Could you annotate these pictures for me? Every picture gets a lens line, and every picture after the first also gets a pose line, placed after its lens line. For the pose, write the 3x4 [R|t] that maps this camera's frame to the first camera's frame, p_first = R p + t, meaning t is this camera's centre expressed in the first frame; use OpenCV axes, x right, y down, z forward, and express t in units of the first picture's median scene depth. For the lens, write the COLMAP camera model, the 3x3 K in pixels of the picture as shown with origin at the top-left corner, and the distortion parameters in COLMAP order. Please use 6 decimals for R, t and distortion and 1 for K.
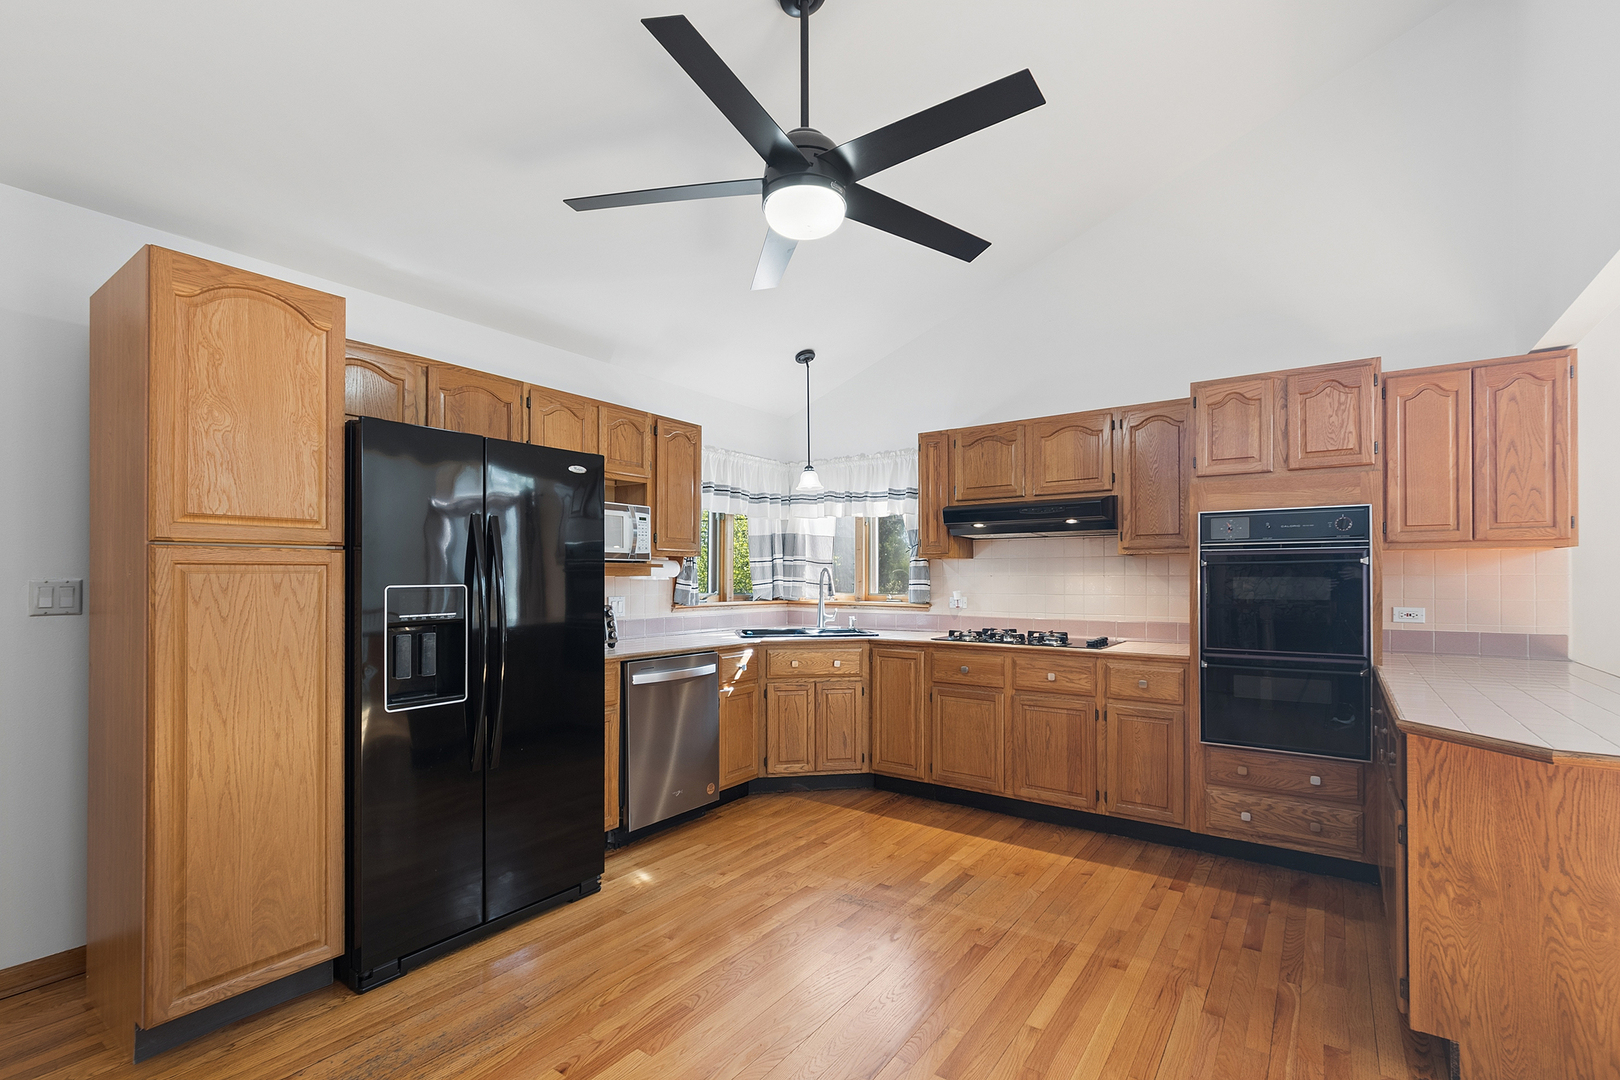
lens RADIAL K [[724.9, 0, 812.7], [0, 724.9, 569.8], [0, 0, 1]] dist [-0.004270, 0.000806]
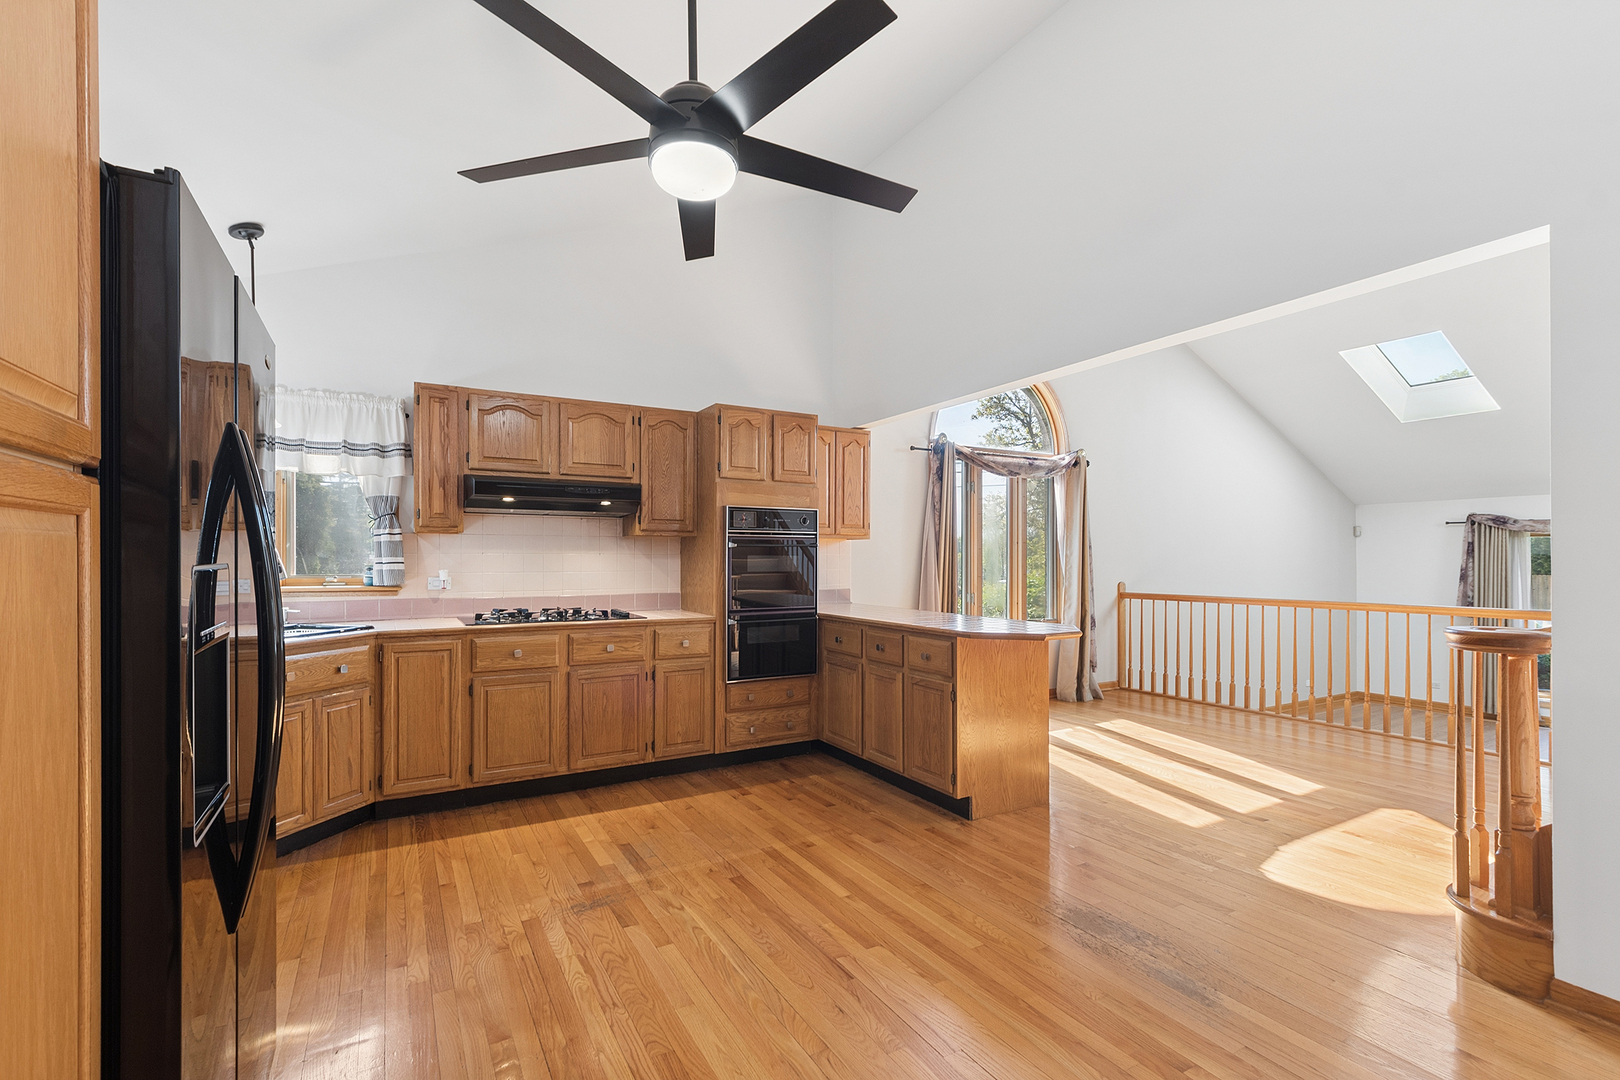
lens RADIAL K [[724.9, 0, 802.2], [0, 724.9, 560.3], [0, 0, 1]] dist [-0.004270, 0.000806]
pose [[0.420890, -0.003239, 0.907106, -0.570523], [-0.013288, 0.999864, 0.009736, 0.004112], [-0.907014, -0.016151, 0.420790, 0.322966]]
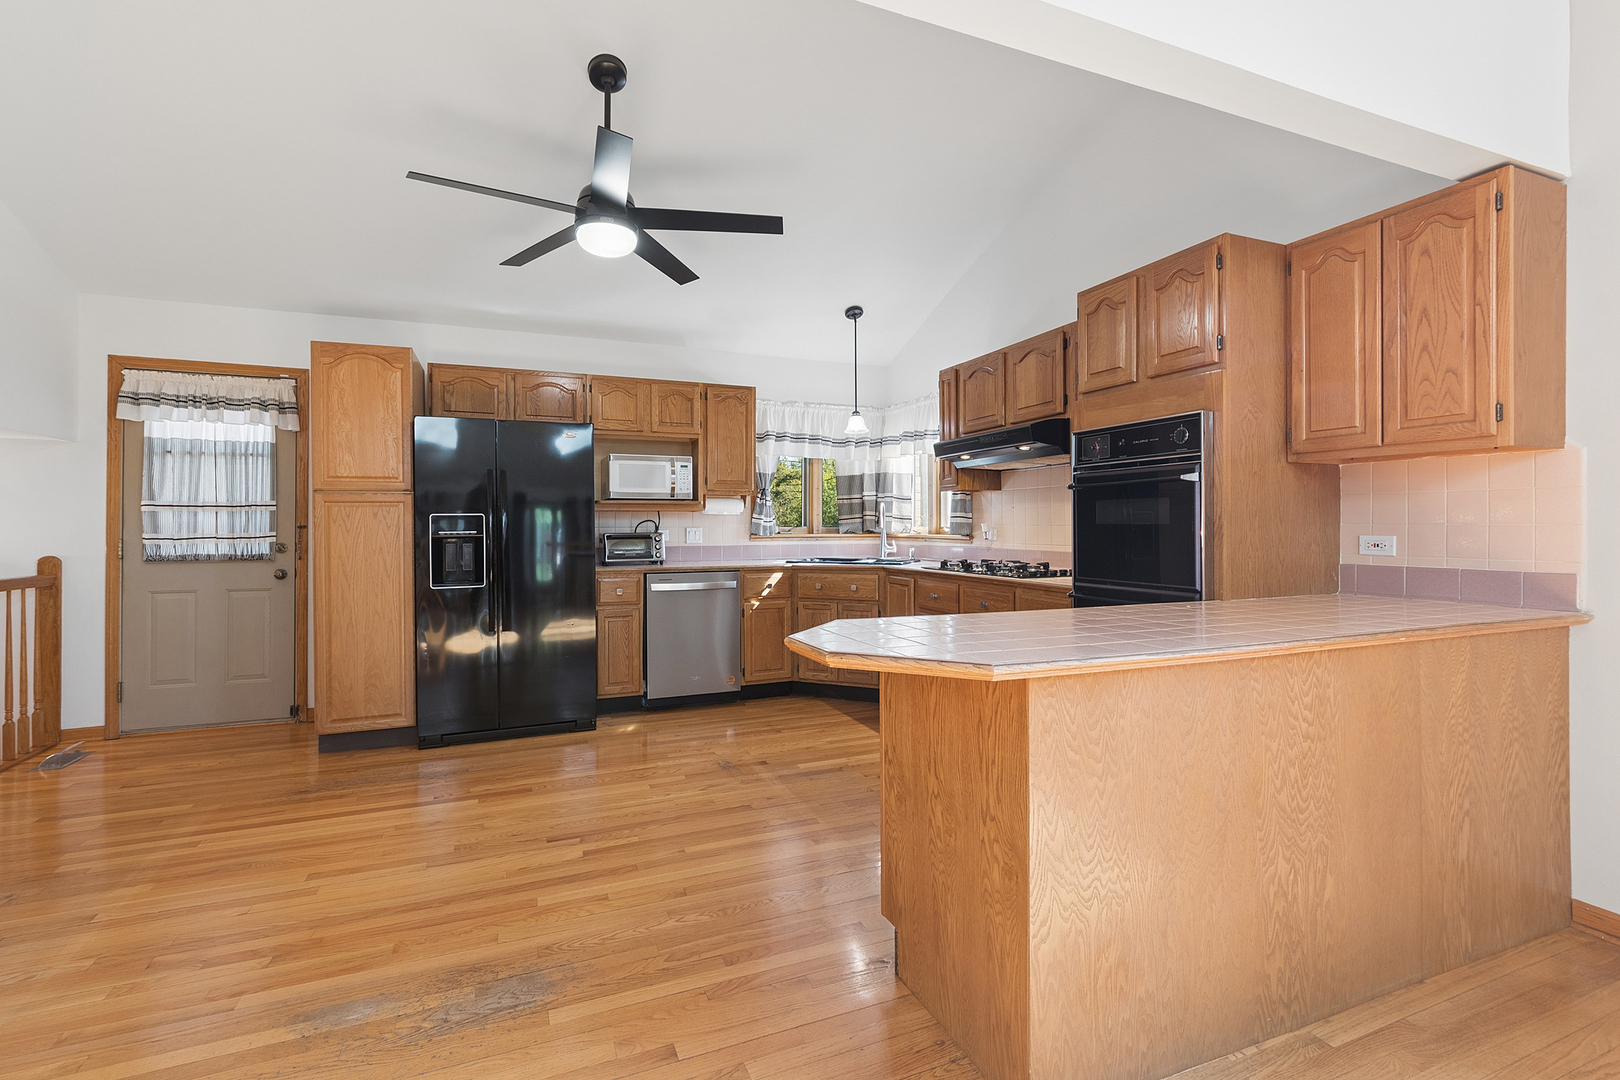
lens RADIAL K [[724.9, 0, 804.5], [0, 724.9, 527.3], [0, 0, 1]] dist [-0.004270, 0.000806]
pose [[0.844943, -0.001362, -0.534854, 0.722183], [0.009742, 0.999870, 0.012843, 0.027185], [0.534767, -0.016062, 0.844847, 0.022822]]
